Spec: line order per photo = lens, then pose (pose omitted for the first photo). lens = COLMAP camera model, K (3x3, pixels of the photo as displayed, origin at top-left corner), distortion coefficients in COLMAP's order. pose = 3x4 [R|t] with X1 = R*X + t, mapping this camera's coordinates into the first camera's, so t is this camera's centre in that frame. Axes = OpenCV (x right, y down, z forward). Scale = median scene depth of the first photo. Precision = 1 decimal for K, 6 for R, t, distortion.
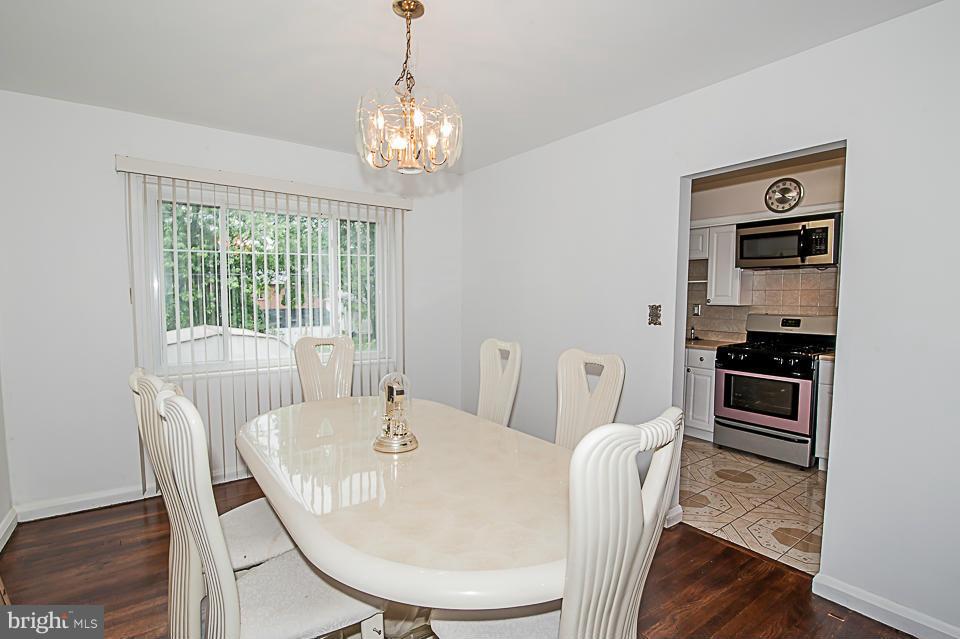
lens RADIAL K [[462.8, 0, 480.0], [0, 462.8, 319.5], [0, 0, 1]] dist [-0.019818, -0.000240]
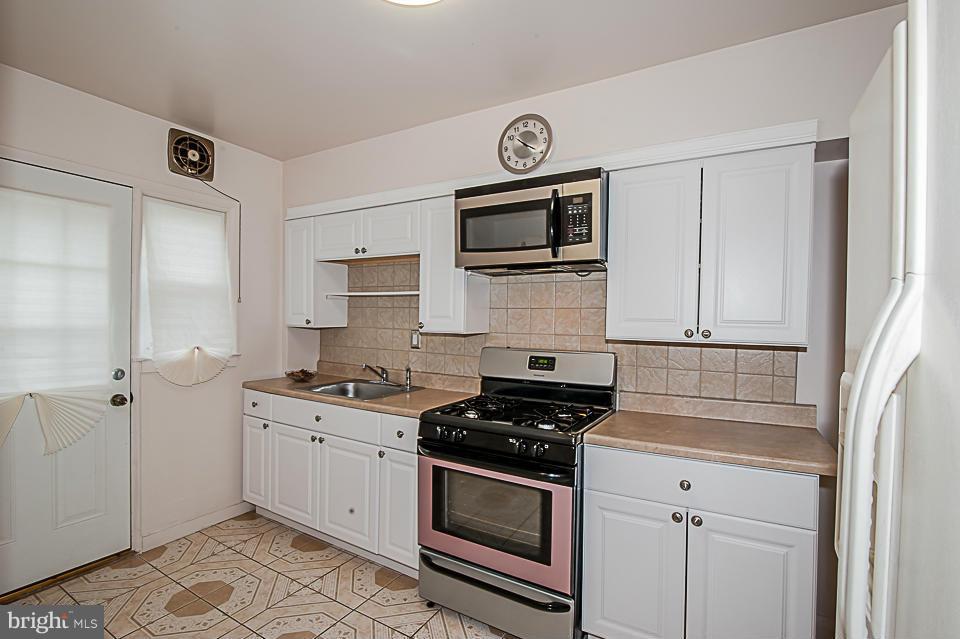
lens RADIAL K [[442.5, 0, 480.0], [0, 442.5, 319.5], [0, 0, 1]] dist [-0.035122, -0.000044]
pose [[0.915425, 0.000930, 0.402487, 0.390721], [0.016349, 0.999086, -0.039495, -0.028755], [-0.402156, 0.042735, 0.914573, 0.529144]]
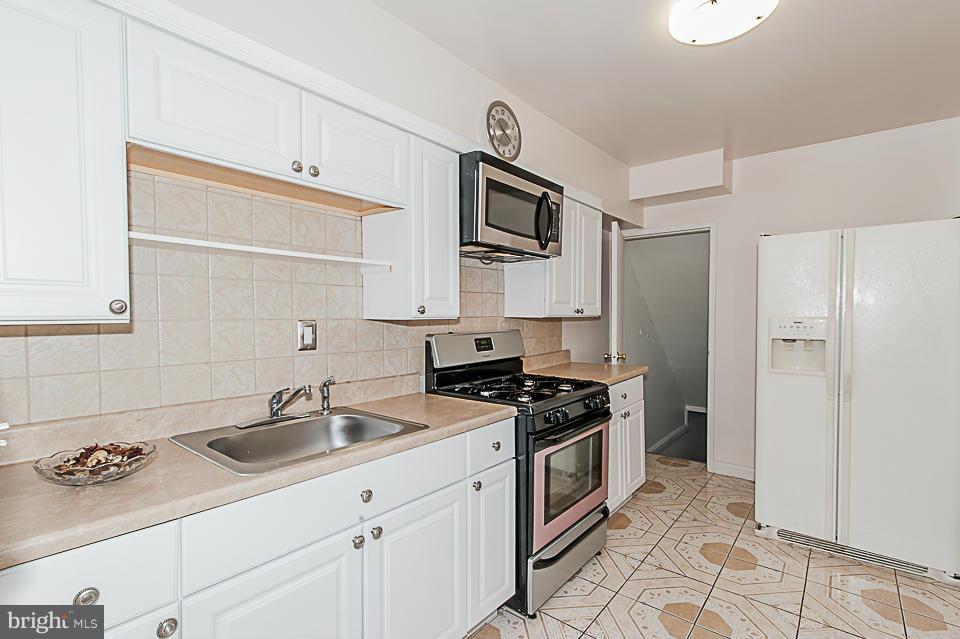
lens RADIAL K [[462.8, 0, 480.0], [0, 462.8, 319.5], [0, 0, 1]] dist [-0.019818, -0.000240]
pose [[-0.271788, -0.026204, 0.962000, 0.088928], [0.048475, 0.997987, 0.040880, -0.053243], [-0.961135, 0.057744, -0.269971, 1.214940]]
